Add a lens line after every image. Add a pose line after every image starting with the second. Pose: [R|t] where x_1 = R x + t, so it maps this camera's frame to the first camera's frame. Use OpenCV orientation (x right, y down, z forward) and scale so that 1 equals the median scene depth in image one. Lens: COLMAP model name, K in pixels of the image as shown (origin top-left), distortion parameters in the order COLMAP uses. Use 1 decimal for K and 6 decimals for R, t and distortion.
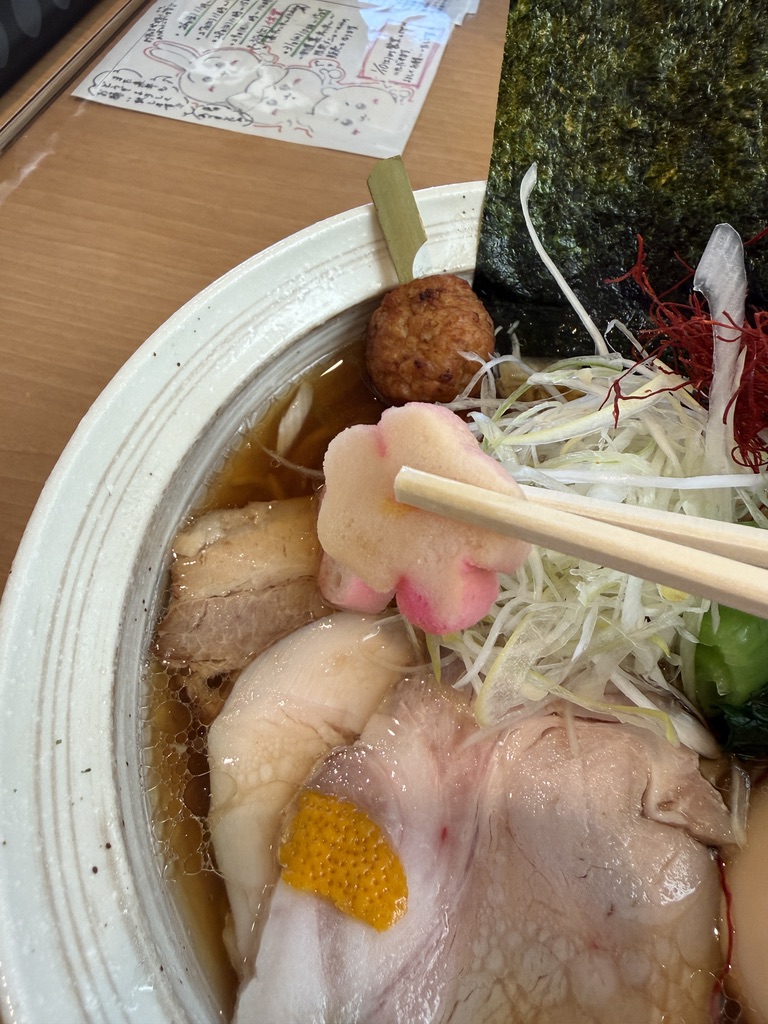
lens RADIAL K [[715.0, 0, 372.8], [0, 715.0, 425.6], [0, 0, 1]] dist [-0.008311, 0.002687]
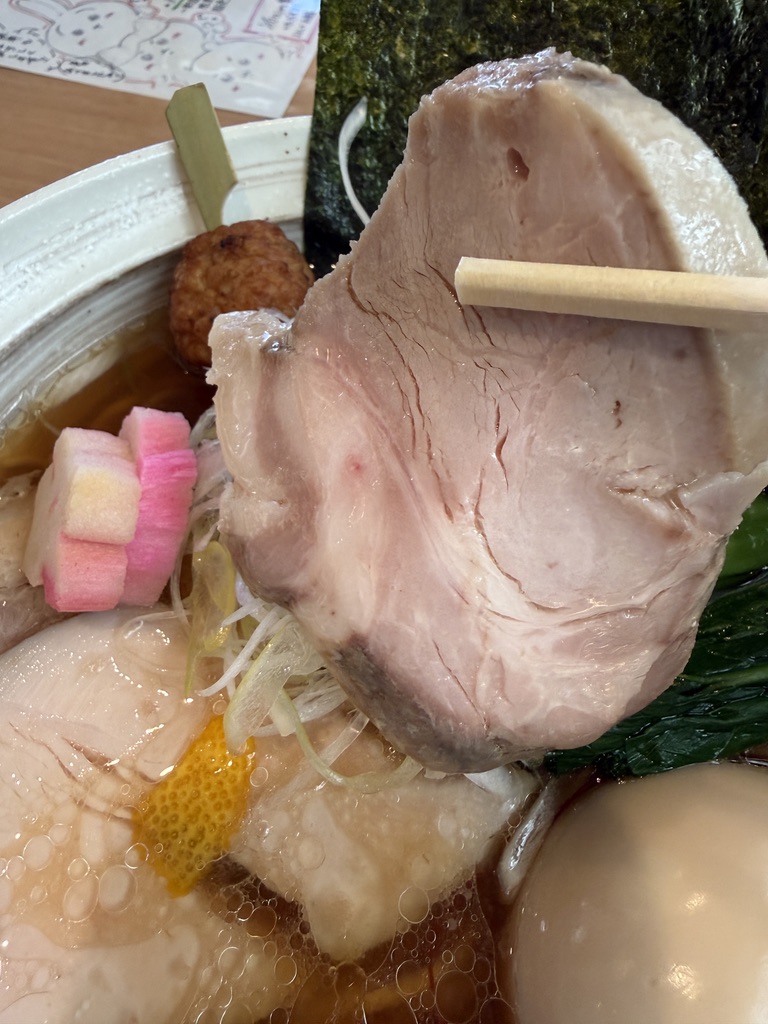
lens RADIAL K [[715.0, 0, 374.5], [0, 715.0, 428.5], [0, 0, 1]] dist [-0.008311, 0.002687]
pose [[0.998891, -0.012450, 0.045404, 0.196884], [0.011813, 0.999828, 0.014278, 0.029956], [-0.045573, -0.013726, 0.998867, 0.120350]]
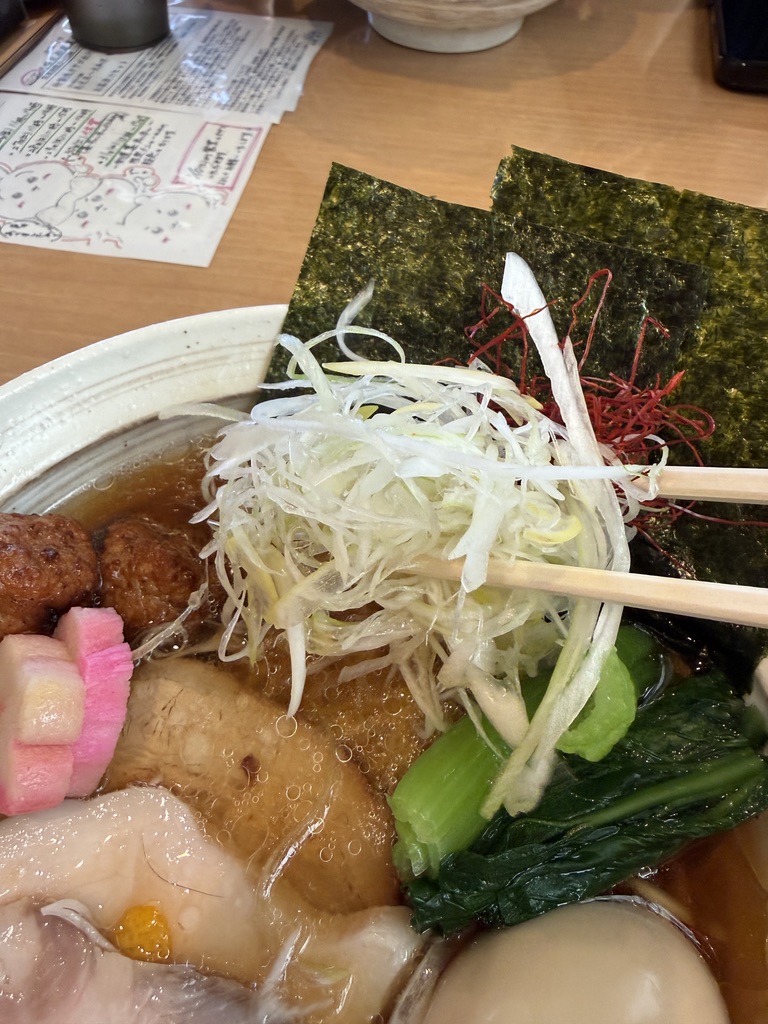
lens RADIAL K [[715.0, 0, 373.9], [0, 715.0, 437.9], [0, 0, 1]] dist [-0.008311, 0.002687]
pose [[0.993417, -0.089361, 0.071676, 0.308378], [0.093591, 0.993920, -0.058006, -0.095093], [-0.066056, 0.064332, 0.995740, 0.013795]]
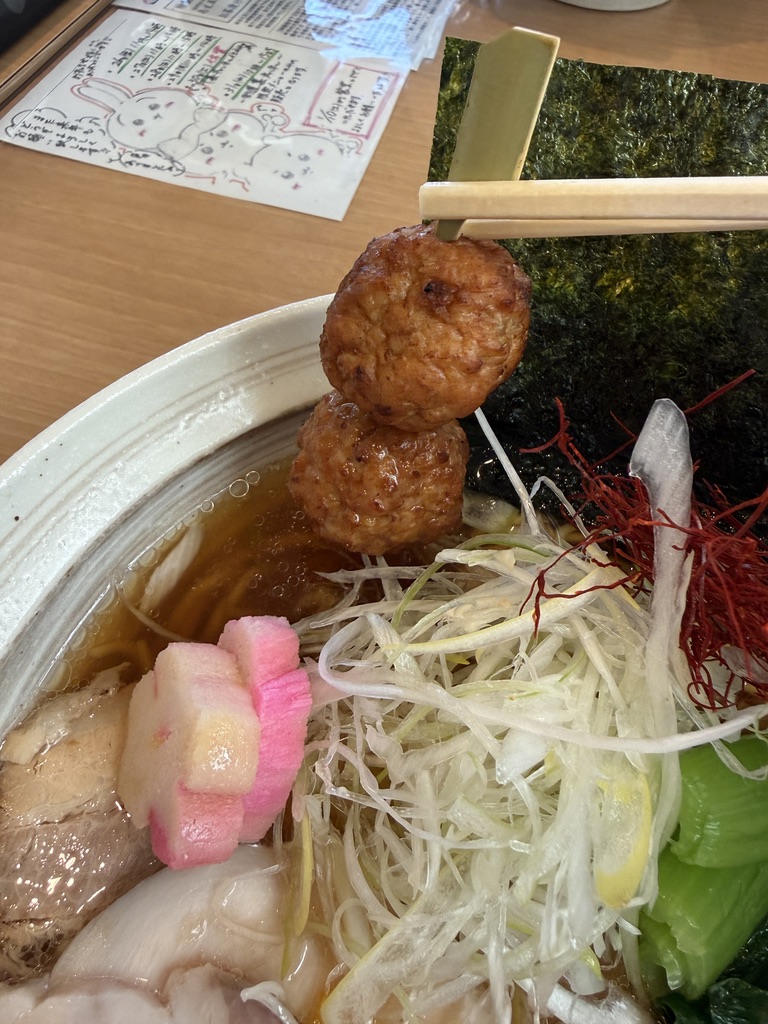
lens RADIAL K [[715.0, 0, 368.9], [0, 715.0, 425.8], [0, 0, 1]] dist [-0.008311, 0.002687]
pose [[0.999354, 0.019053, 0.030460, 0.086285], [-0.018414, 0.999607, -0.021133, -0.158070], [-0.030851, 0.020559, 0.999313, 0.158987]]
